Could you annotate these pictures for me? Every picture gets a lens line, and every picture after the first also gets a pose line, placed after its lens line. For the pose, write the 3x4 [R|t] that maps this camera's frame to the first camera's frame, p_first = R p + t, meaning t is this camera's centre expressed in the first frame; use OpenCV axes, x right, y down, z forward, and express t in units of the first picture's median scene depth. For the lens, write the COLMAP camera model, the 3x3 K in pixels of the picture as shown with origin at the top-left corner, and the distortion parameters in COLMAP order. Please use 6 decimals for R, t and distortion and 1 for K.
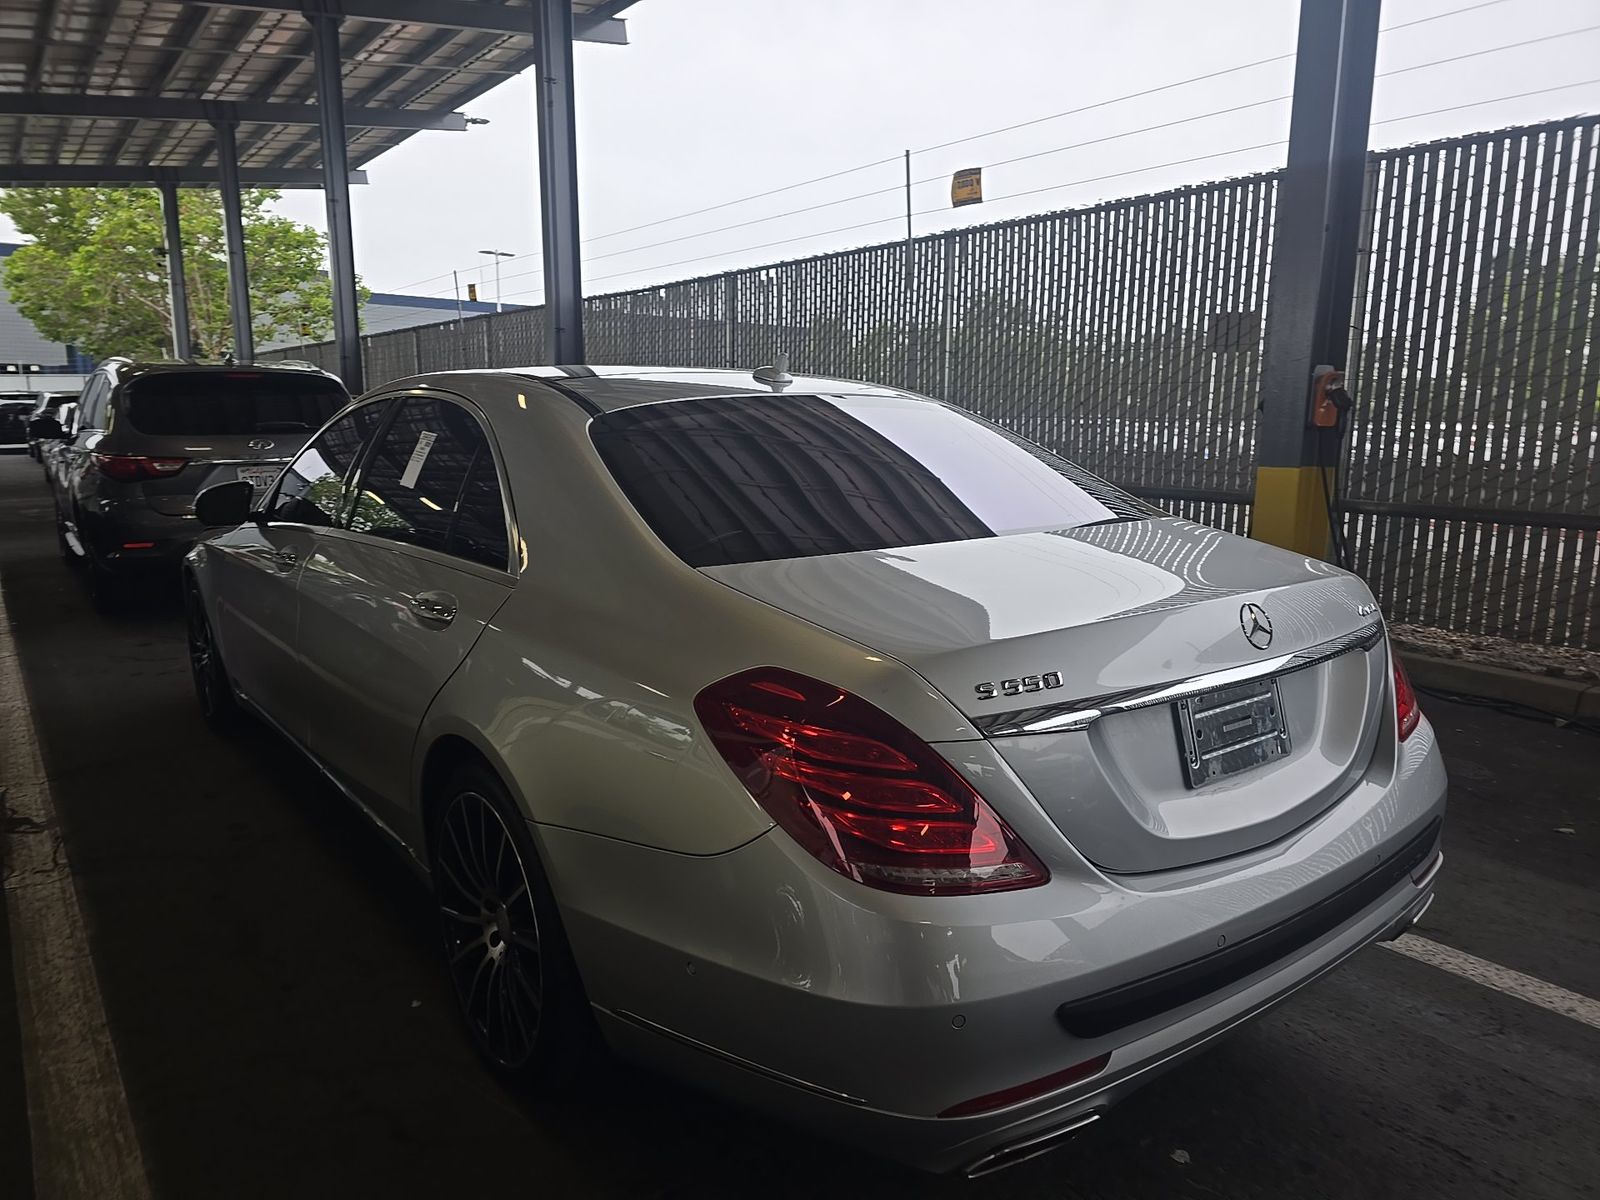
lens RADIAL K [[1088.7, 0, 802.8], [0, 1088.7, 609.9], [0, 0, 1]] dist [0.039009, -0.045443]
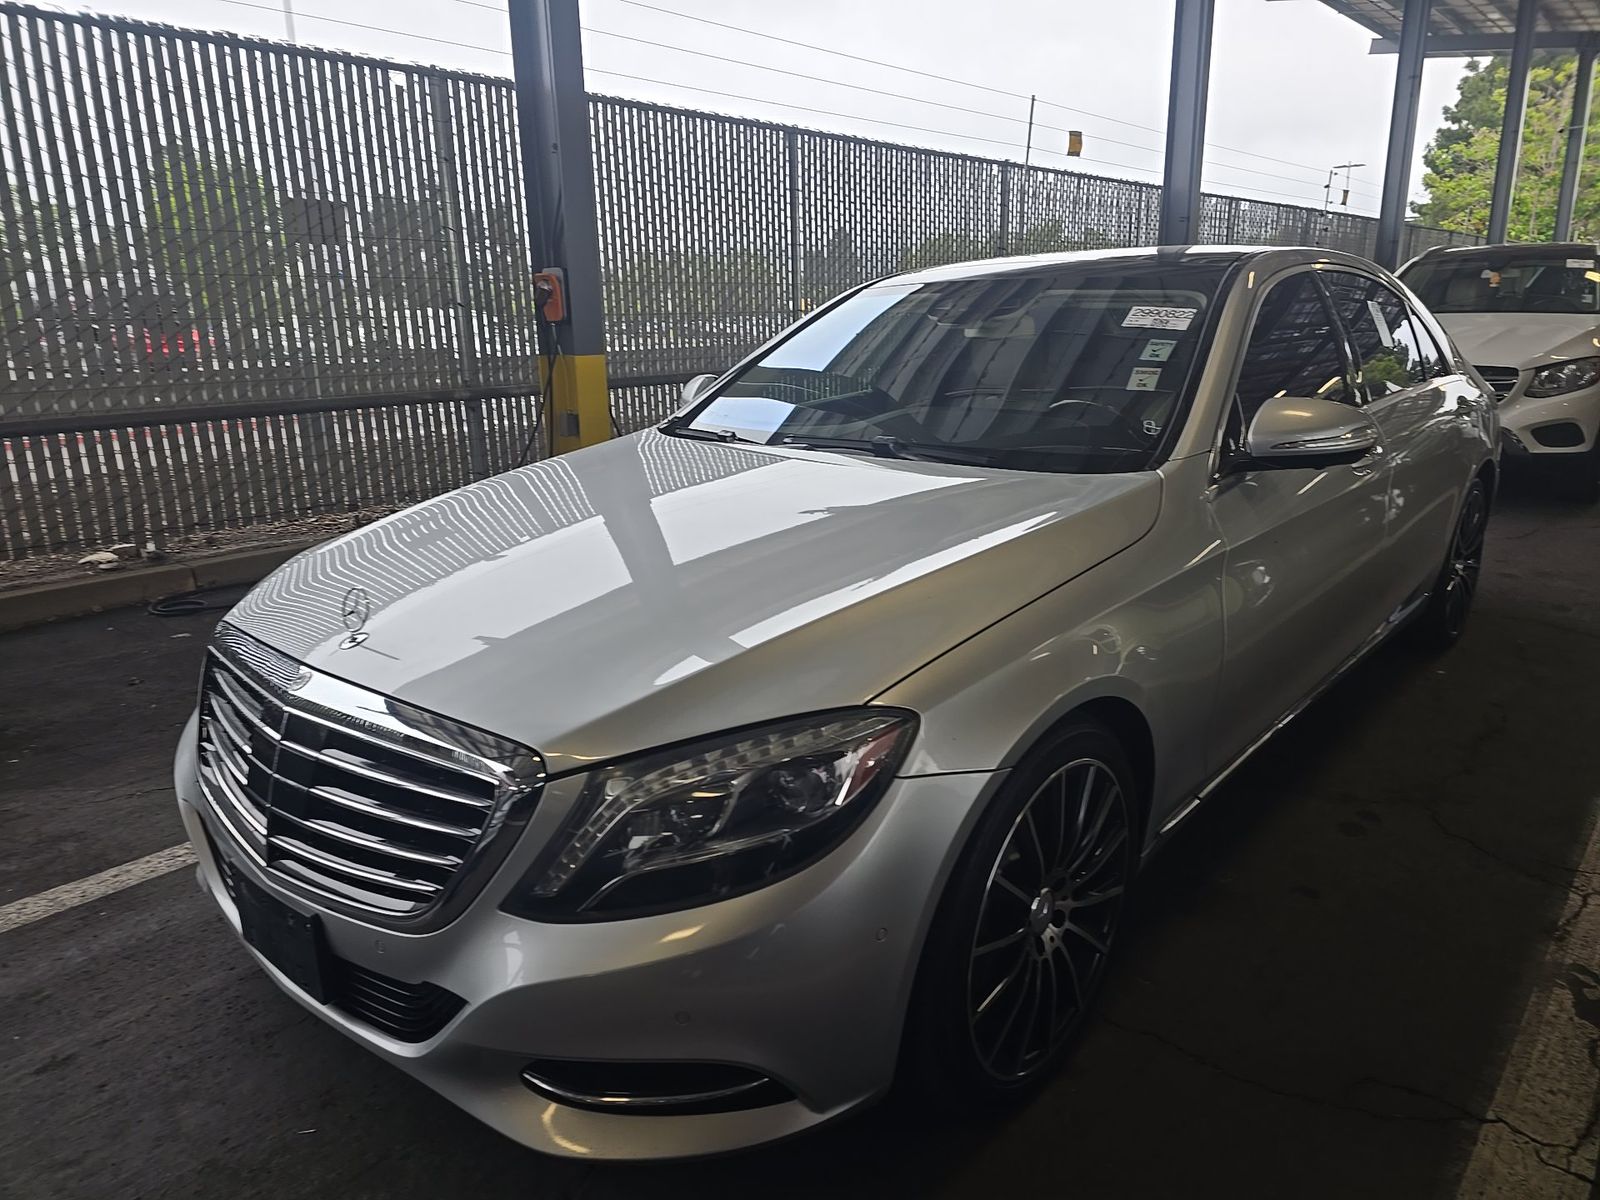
lens RADIAL K [[1088.7, 0, 802.8], [0, 1088.7, 609.9], [0, 0, 1]] dist [0.039009, -0.045443]
pose [[-0.205053, -0.259708, 0.943666, -0.903828], [0.189459, 0.935385, 0.298597, -0.207859], [-0.960239, 0.240014, -0.142600, 1.157759]]
